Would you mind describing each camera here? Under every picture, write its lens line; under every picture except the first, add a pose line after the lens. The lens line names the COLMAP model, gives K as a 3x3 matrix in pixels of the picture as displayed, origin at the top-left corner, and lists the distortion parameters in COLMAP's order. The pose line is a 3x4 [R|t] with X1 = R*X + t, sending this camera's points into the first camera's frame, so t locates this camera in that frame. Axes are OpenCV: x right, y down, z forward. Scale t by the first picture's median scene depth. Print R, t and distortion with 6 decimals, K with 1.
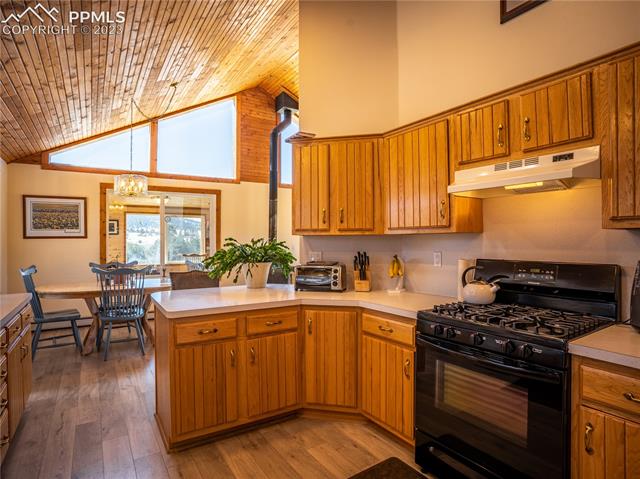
lens RADIAL K [[370.8, 0, 320.0], [0, 370.8, 239.5], [0, 0, 1]] dist [0.001445, 0.000878]
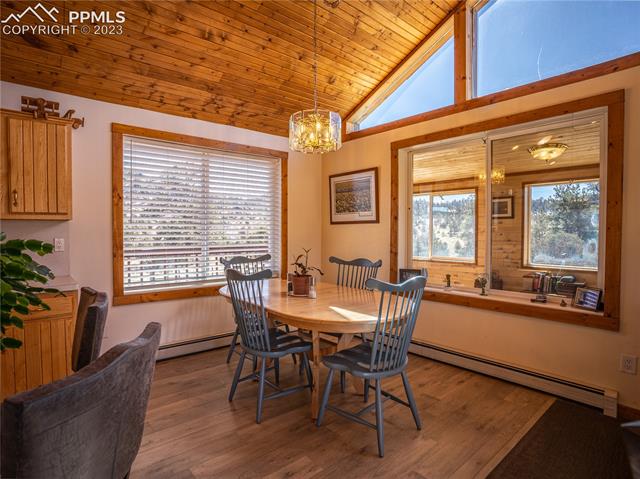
lens RADIAL K [[370.8, 0, 320.0], [0, 370.8, 239.5], [0, 0, 1]] dist [0.001445, 0.000878]
pose [[0.124456, 0.025815, -0.991889, 0.083794], [-0.002016, 0.999666, 0.025764, 0.010506], [0.992223, -0.001207, 0.124467, 0.804197]]
